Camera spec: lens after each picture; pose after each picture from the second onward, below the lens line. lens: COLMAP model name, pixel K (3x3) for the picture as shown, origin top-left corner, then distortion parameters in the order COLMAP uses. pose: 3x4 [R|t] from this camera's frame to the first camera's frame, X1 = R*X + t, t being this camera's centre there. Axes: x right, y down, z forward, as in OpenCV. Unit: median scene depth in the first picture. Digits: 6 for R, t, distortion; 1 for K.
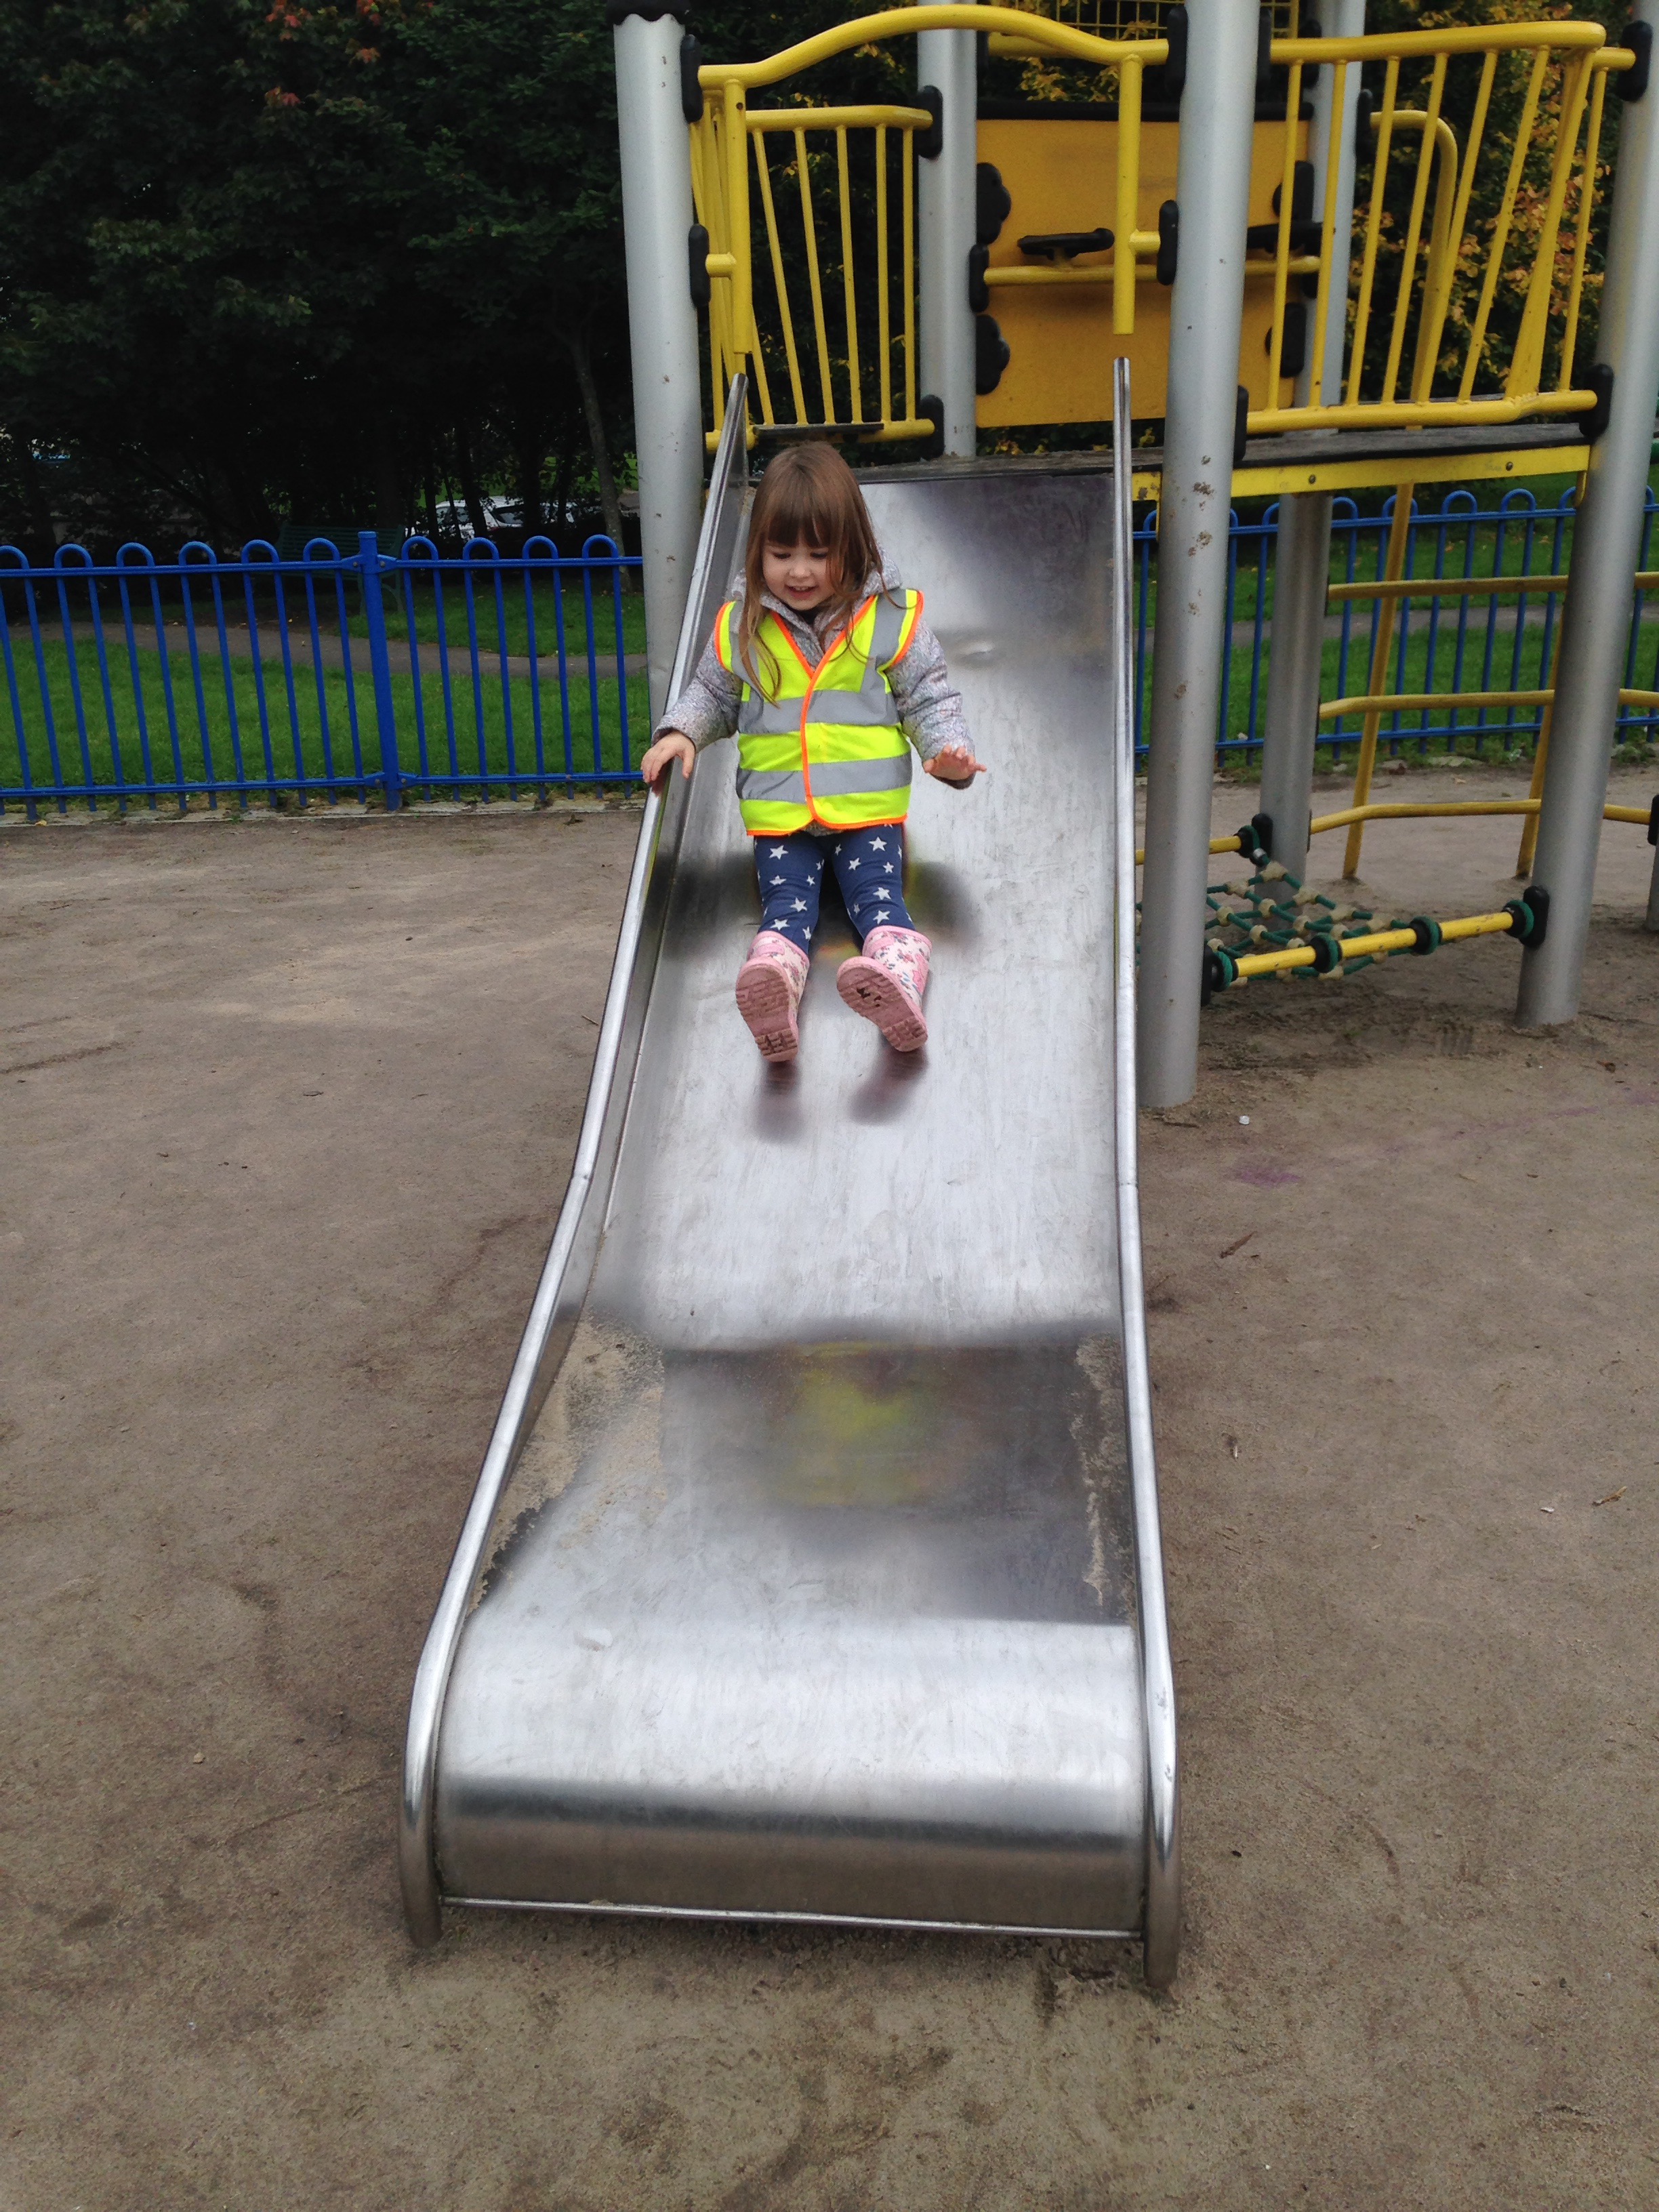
lens RADIAL K [[2040.7, 0, 815.9], [0, 2040.7, 970.2], [0, 0, 1]] dist [0.302205, -0.470423]
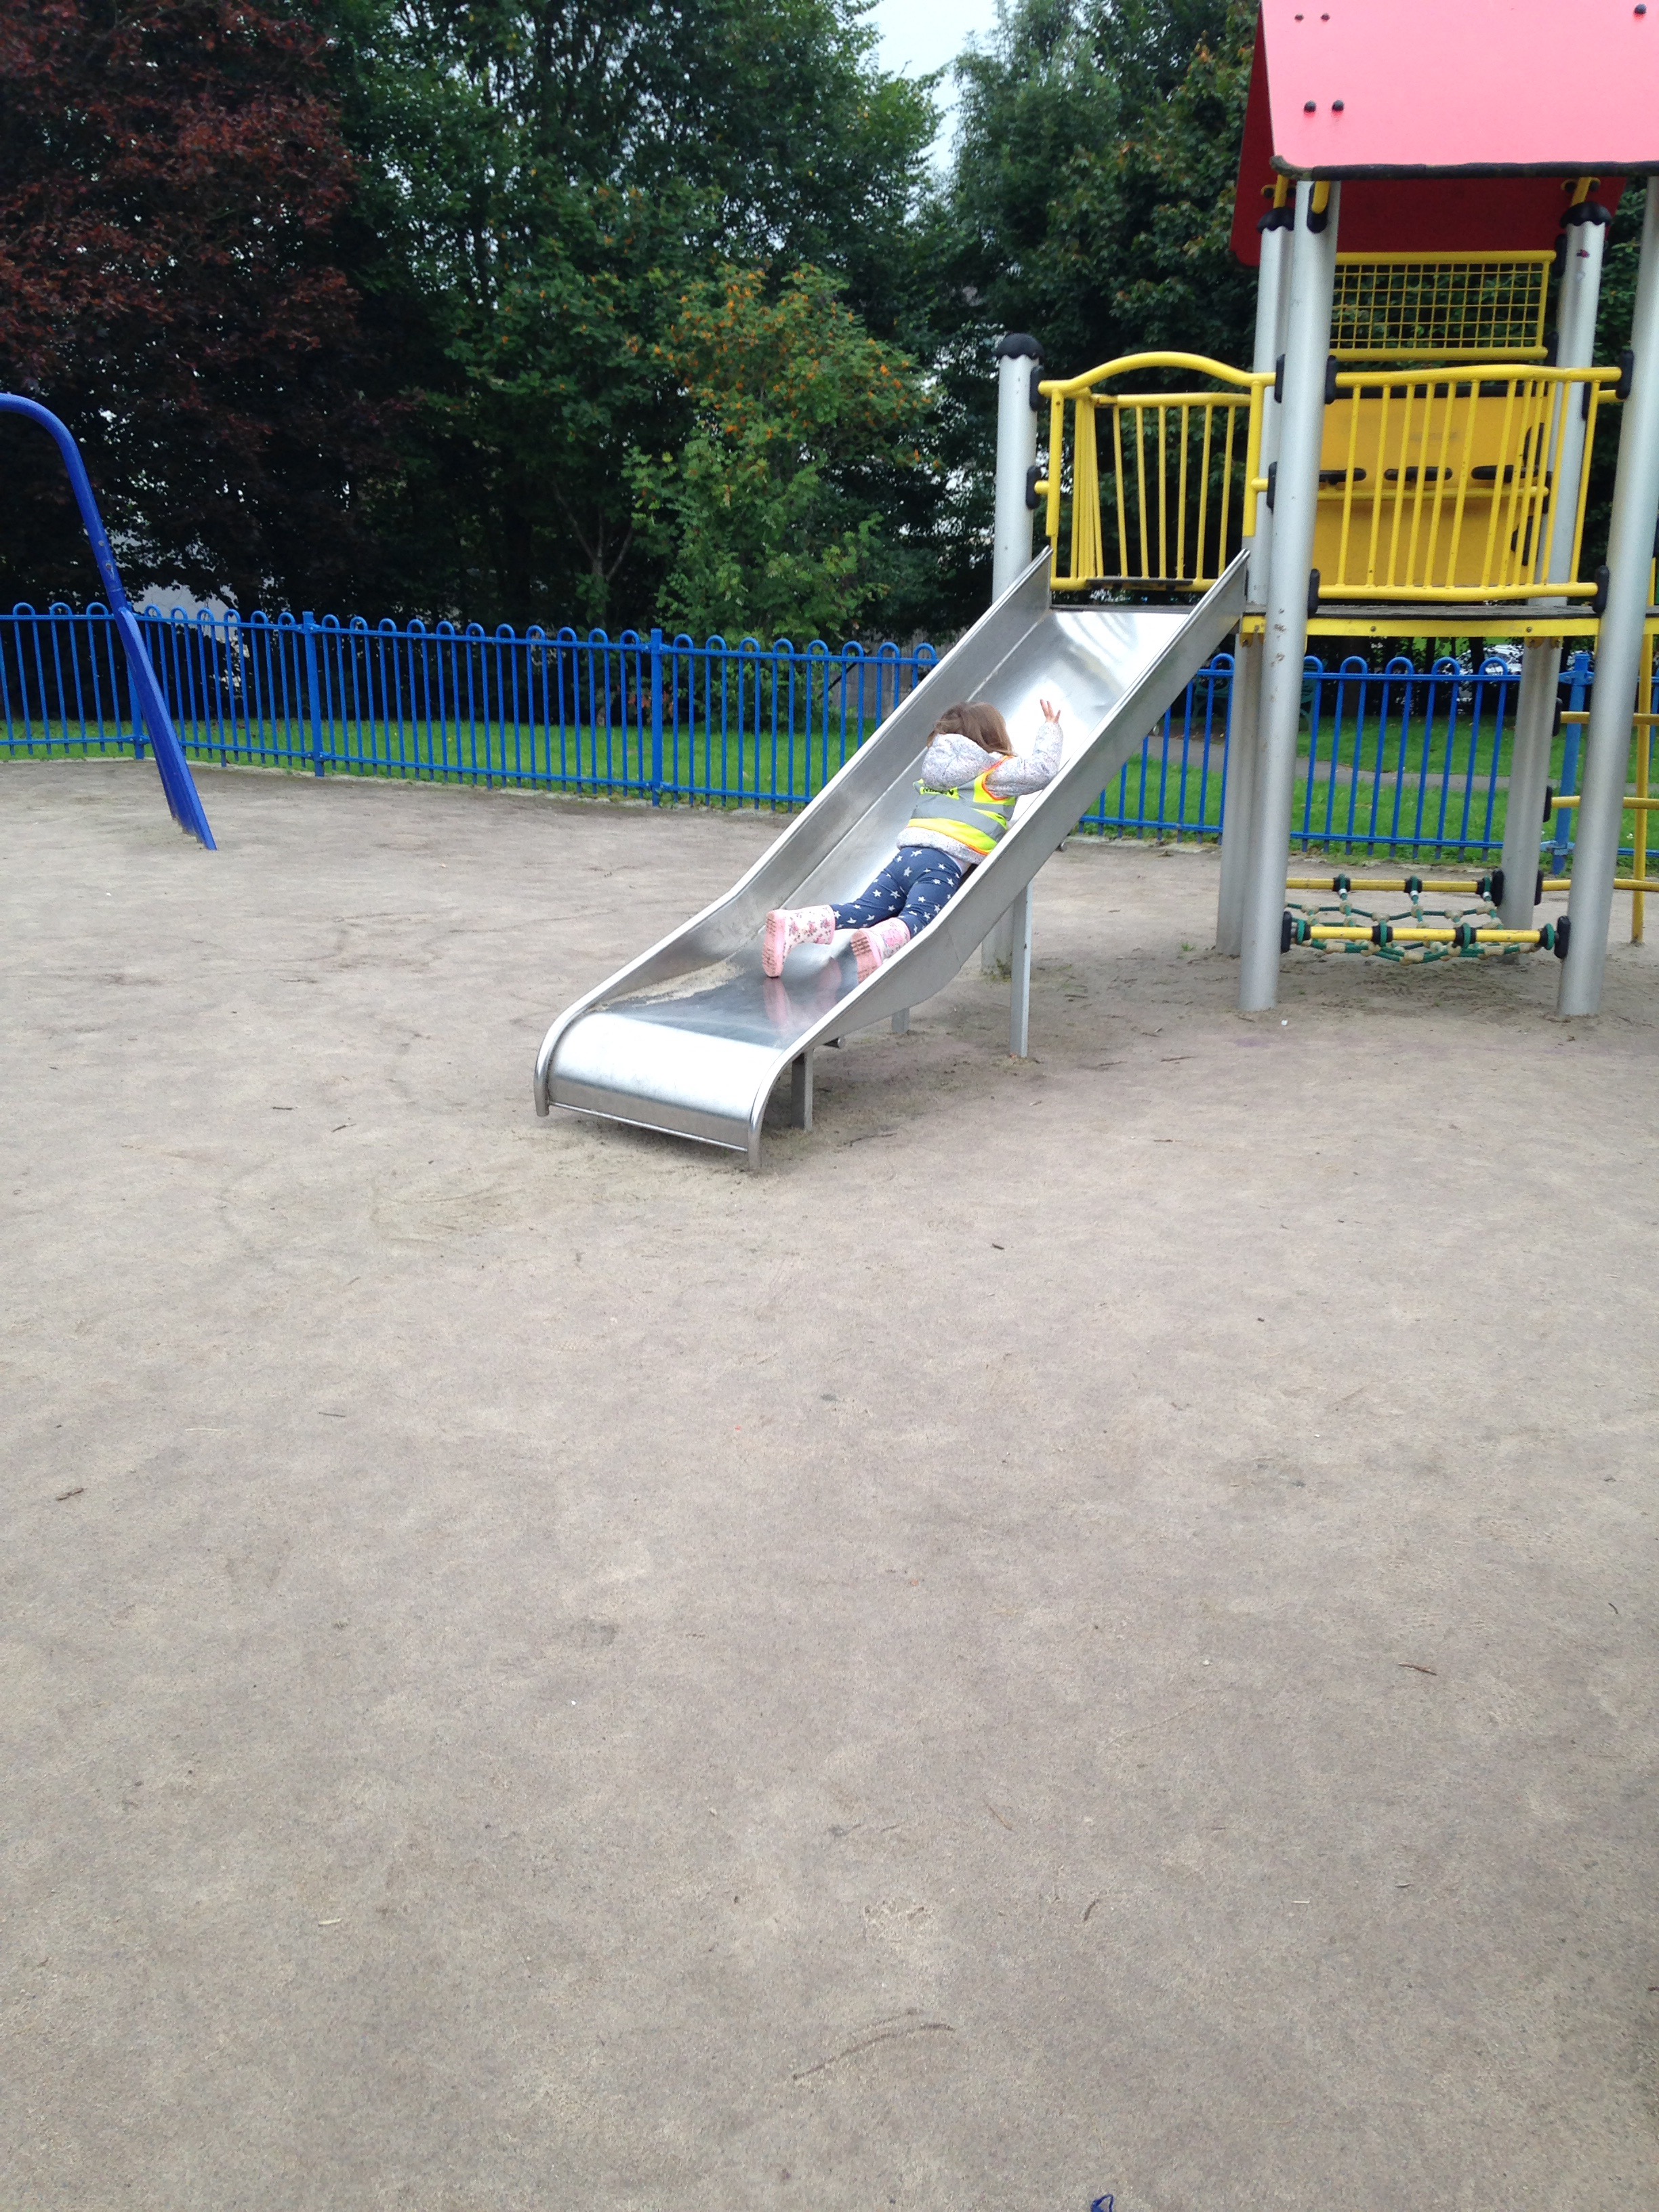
lens RADIAL K [[2031.2, 0, 905.5], [0, 2031.2, 1107.0], [0, 0, 1]] dist [0.137977, -0.190554]
pose [[0.876889, 0.167362, -0.450616, 0.168118], [-0.167167, 0.985094, 0.040568, 0.030237], [0.450688, 0.039754, 0.891796, -0.136152]]
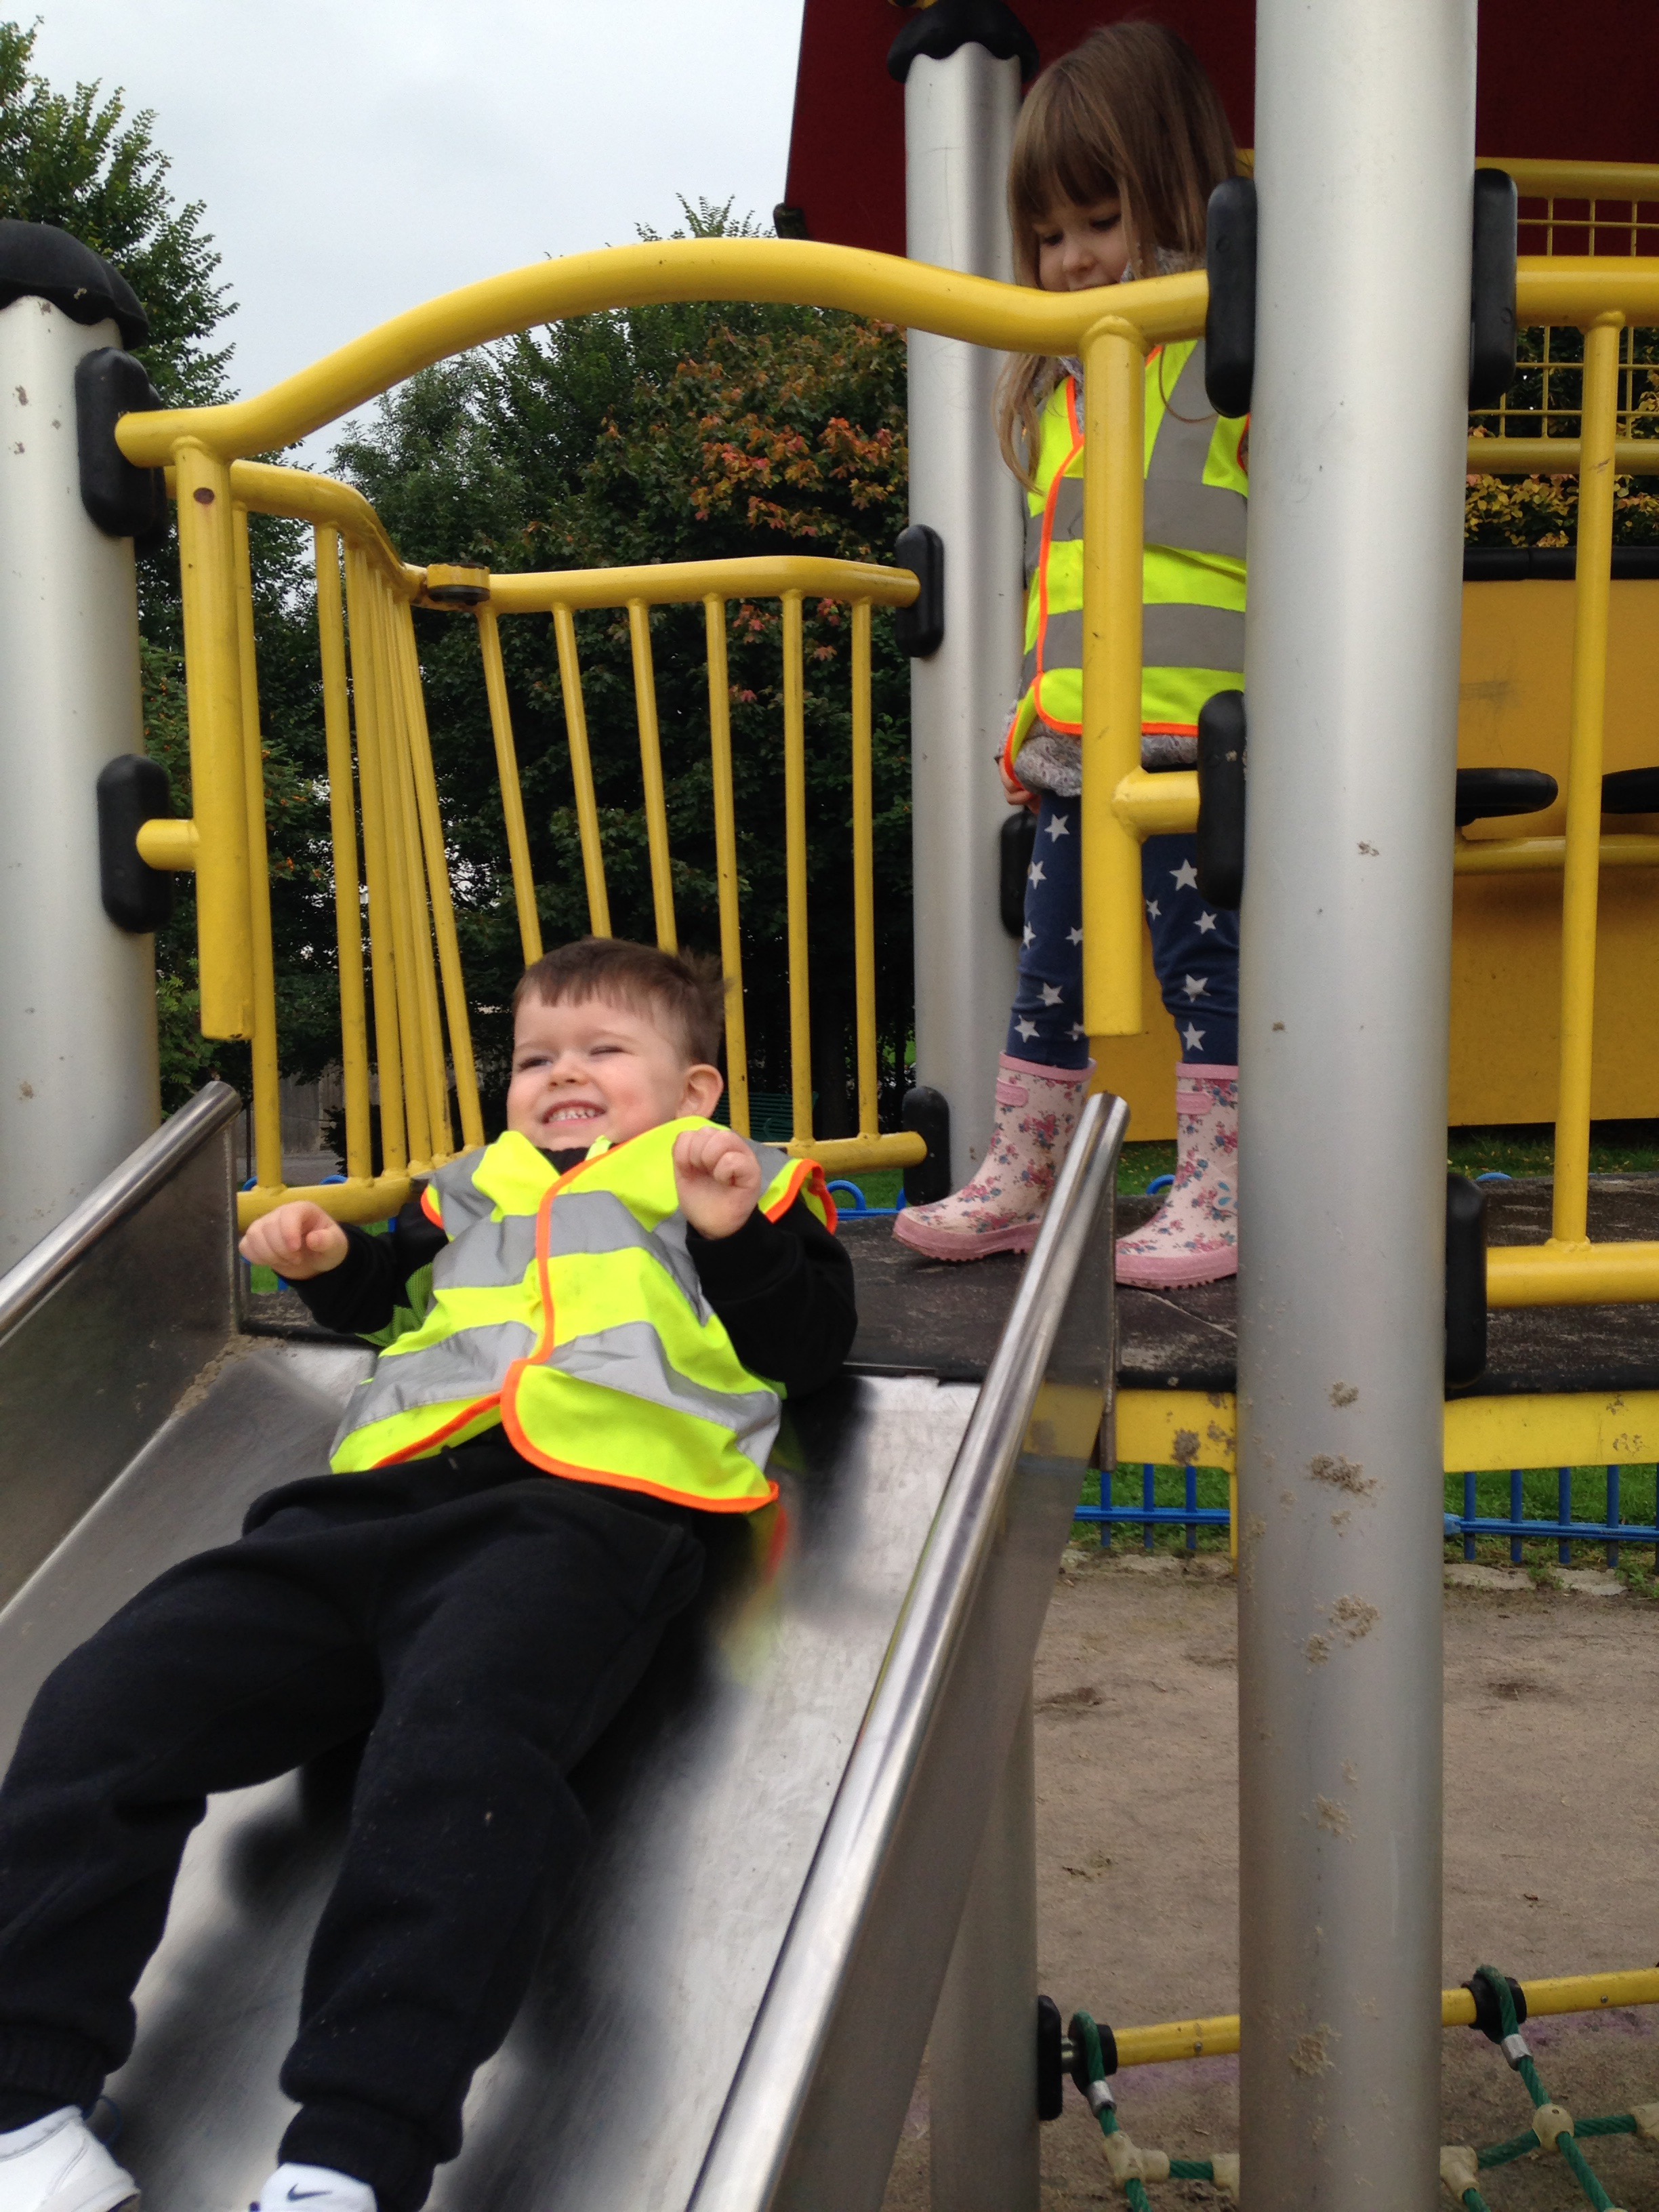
lens RADIAL K [[1904.3, 0, 801.8], [0, 1904.3, 1199.6], [0, 0, 1]] dist [0.078192, 0.001512]
pose [[0.961946, 0.049276, -0.268759, 0.043459], [-0.085595, 0.988440, -0.125137, -0.051931], [0.259486, 0.143380, 0.955044, 0.152697]]
